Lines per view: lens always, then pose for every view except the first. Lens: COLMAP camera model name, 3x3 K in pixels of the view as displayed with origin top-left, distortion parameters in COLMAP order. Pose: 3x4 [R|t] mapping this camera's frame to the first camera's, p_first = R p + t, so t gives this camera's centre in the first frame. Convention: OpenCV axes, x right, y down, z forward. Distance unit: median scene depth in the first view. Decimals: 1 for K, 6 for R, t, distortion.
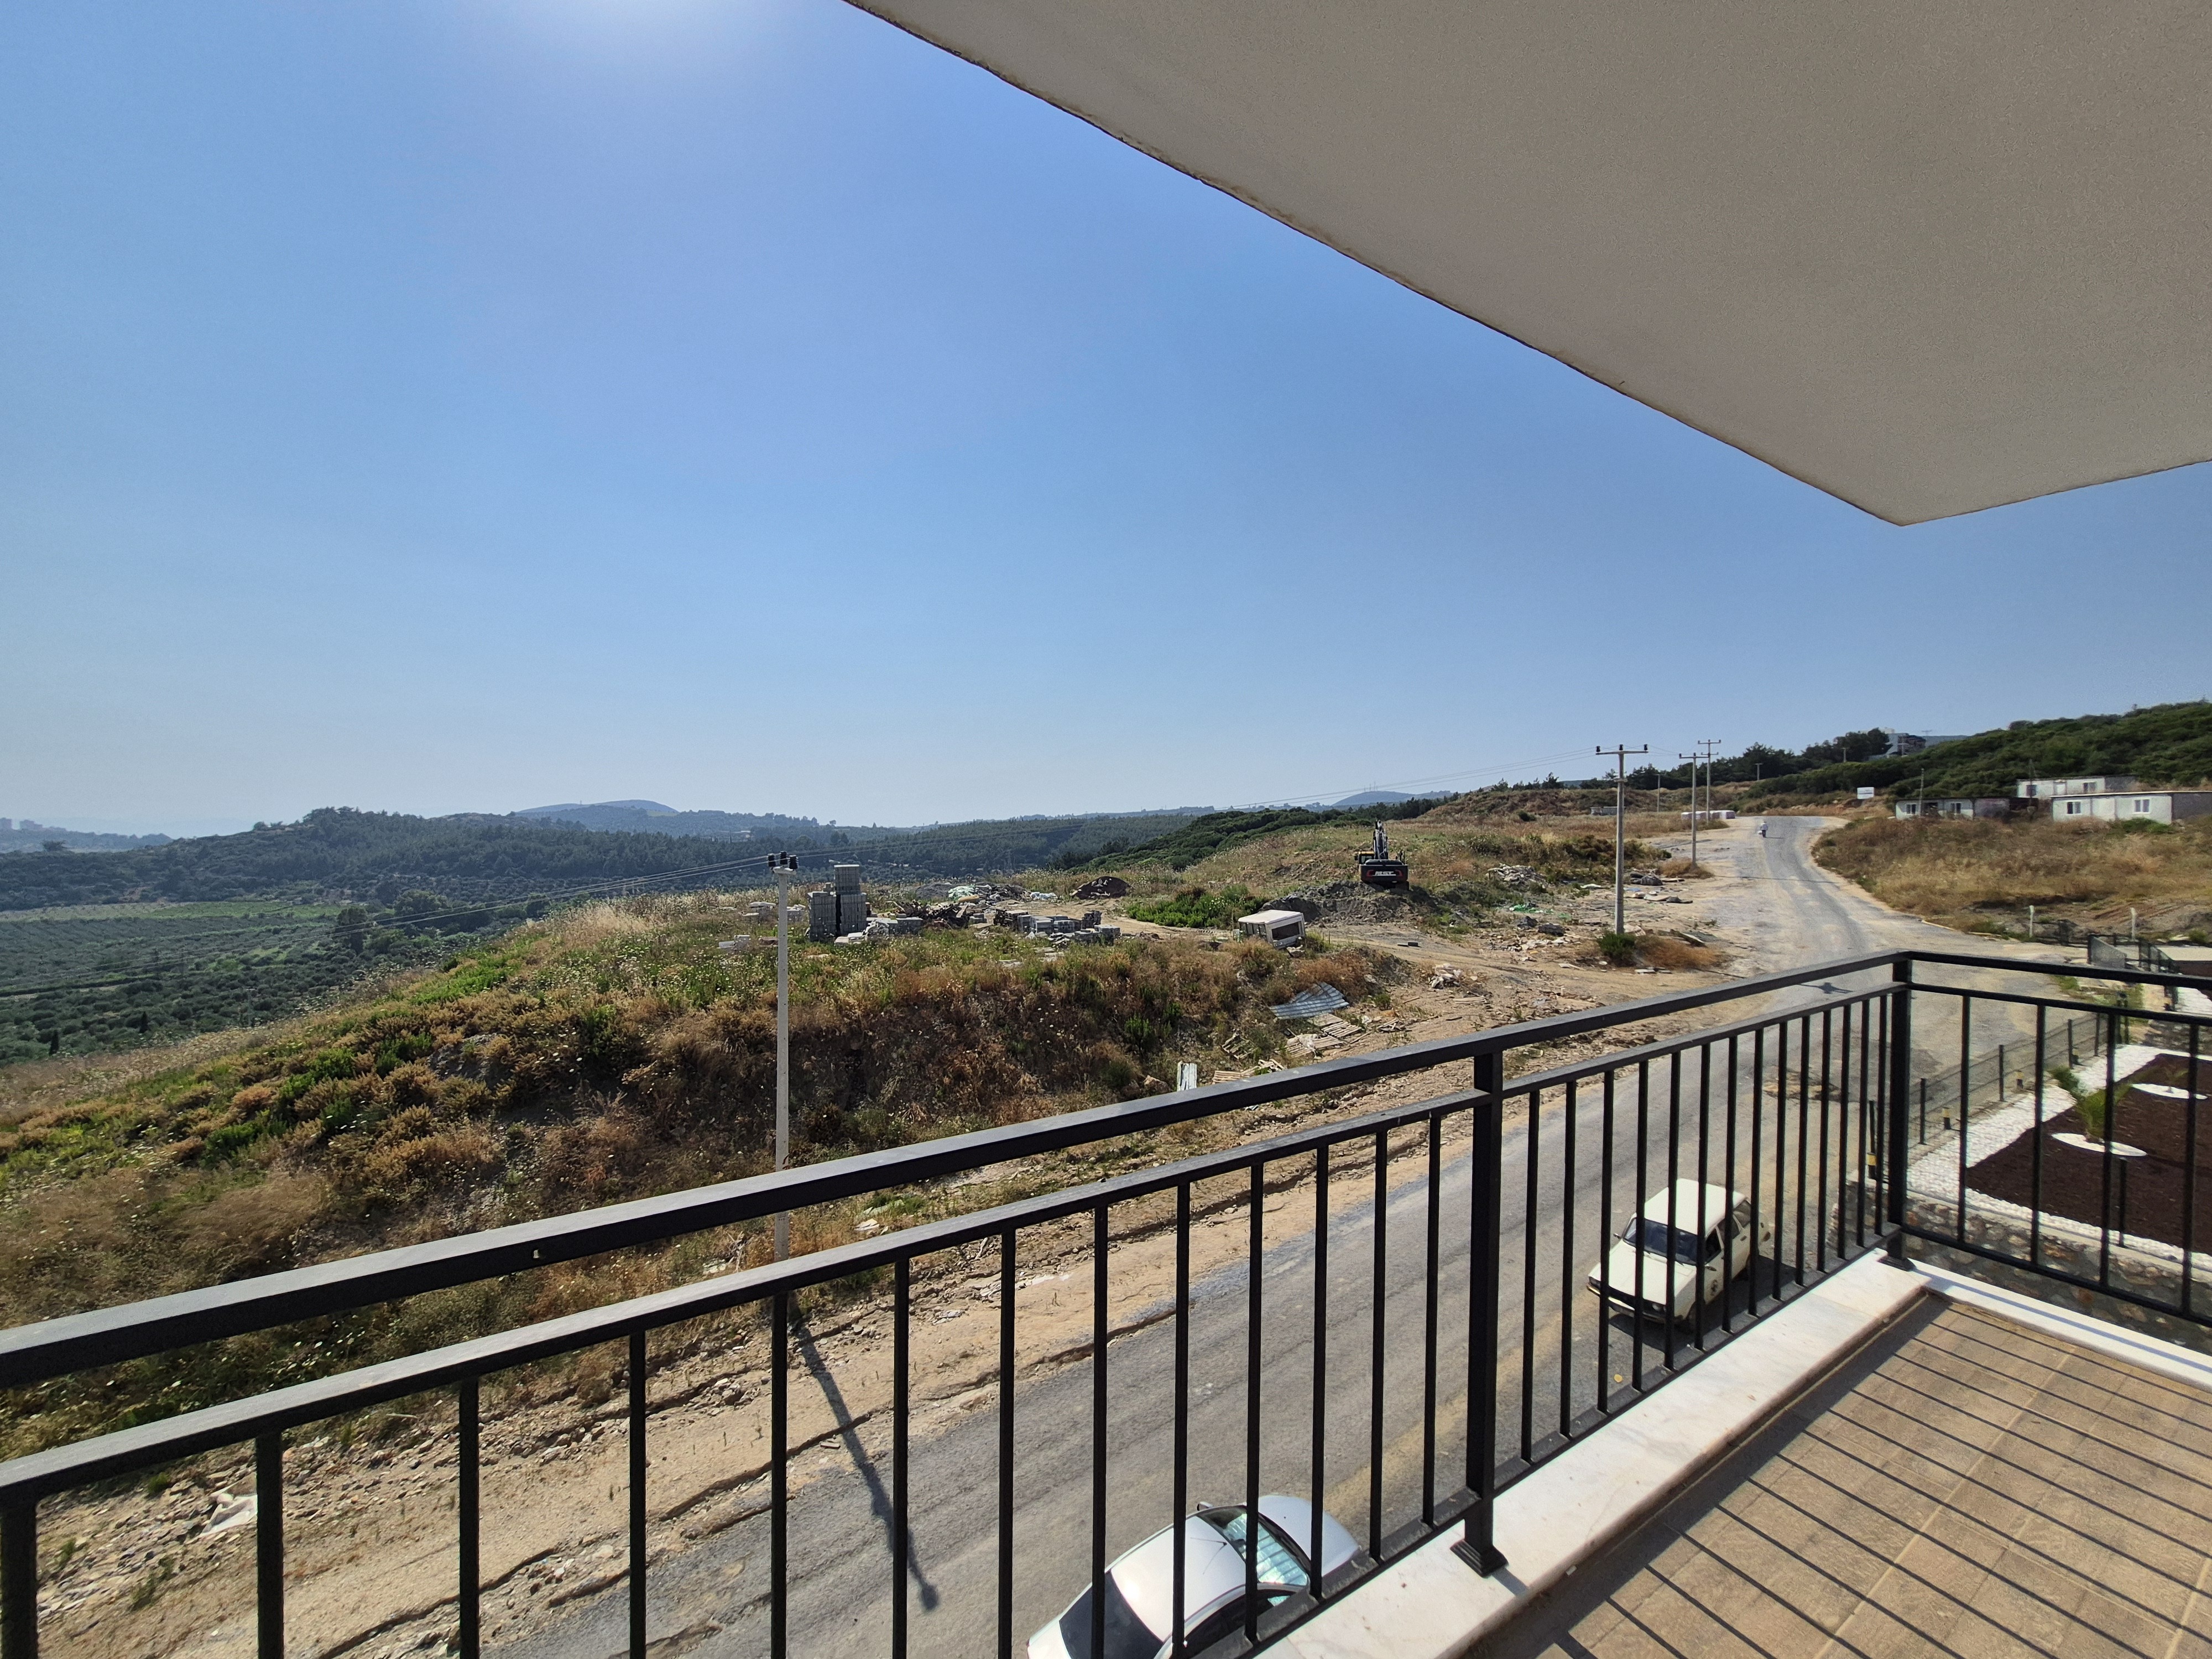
lens RADIAL K [[879.9, 0, 1084.9], [0, 879.9, 834.7], [0, 0, 1]] dist [0.003161, 0.000106]
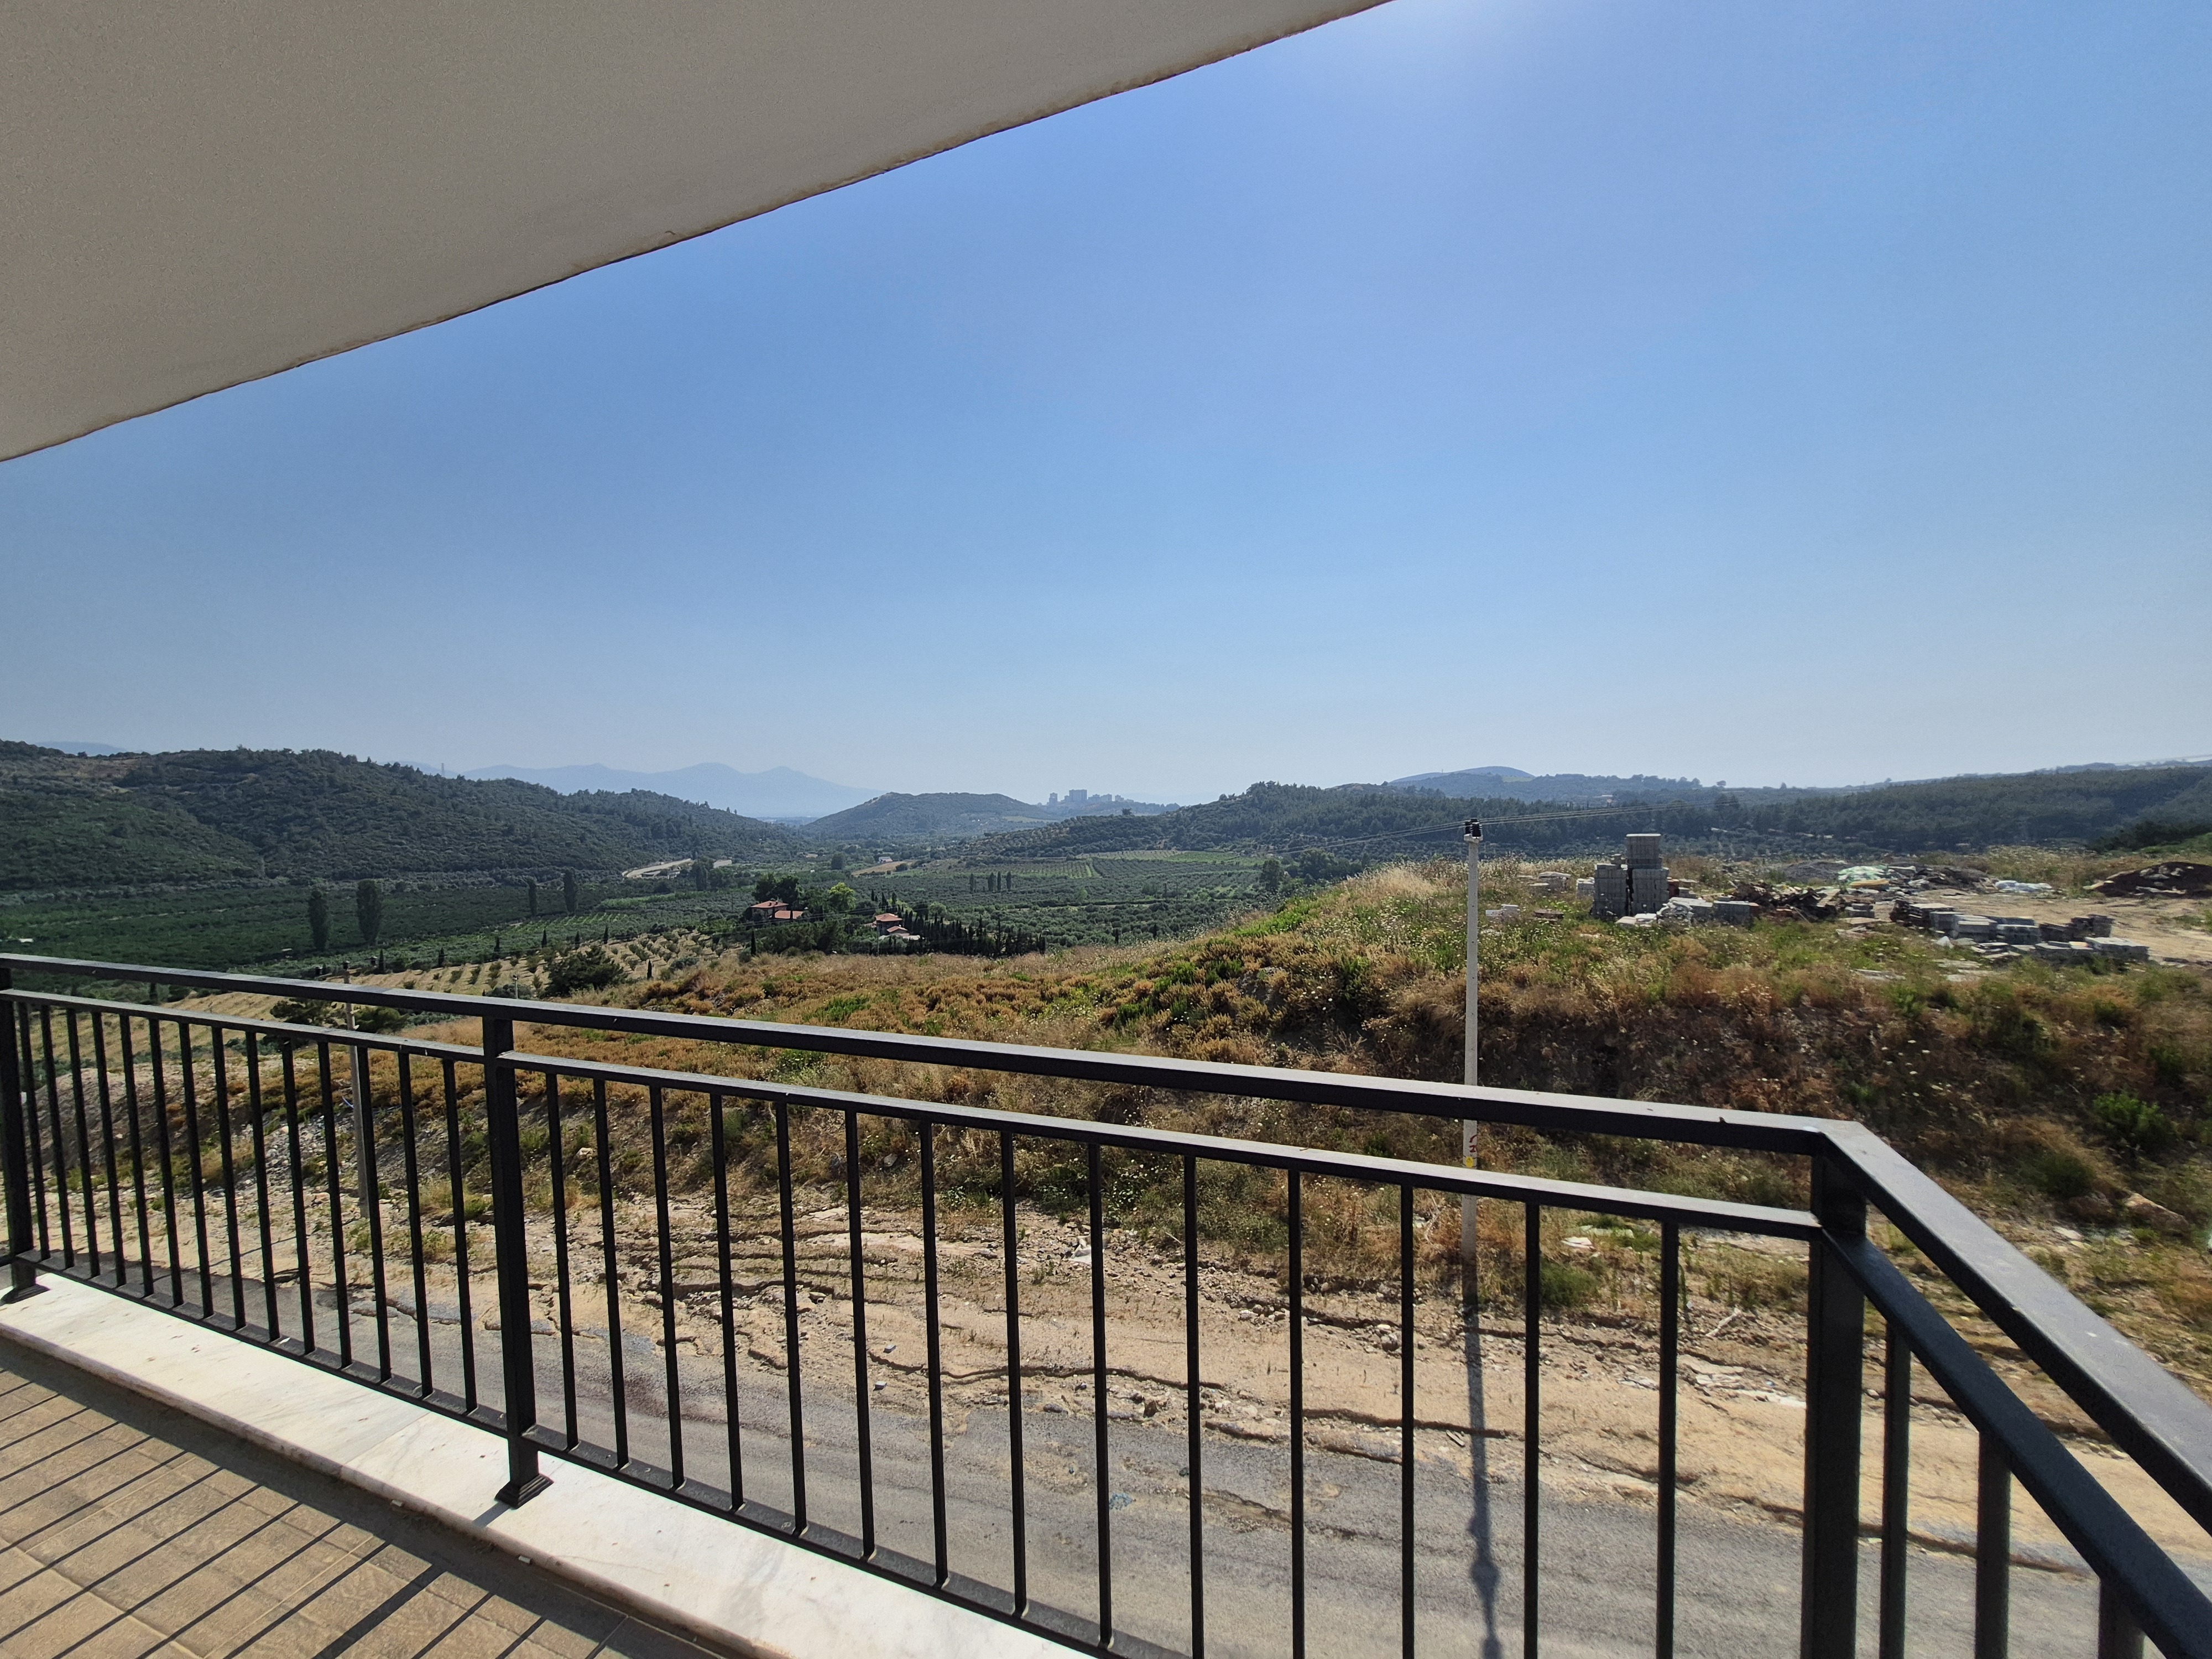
lens RADIAL K [[879.9, 0, 1088.5], [0, 879.9, 834.8], [0, 0, 1]] dist [0.003161, 0.000106]
pose [[0.594717, 0.020584, -0.803672, 0.131111], [0.010809, 0.999377, 0.033595, 0.000636], [0.803863, -0.028666, 0.594124, 0.074830]]
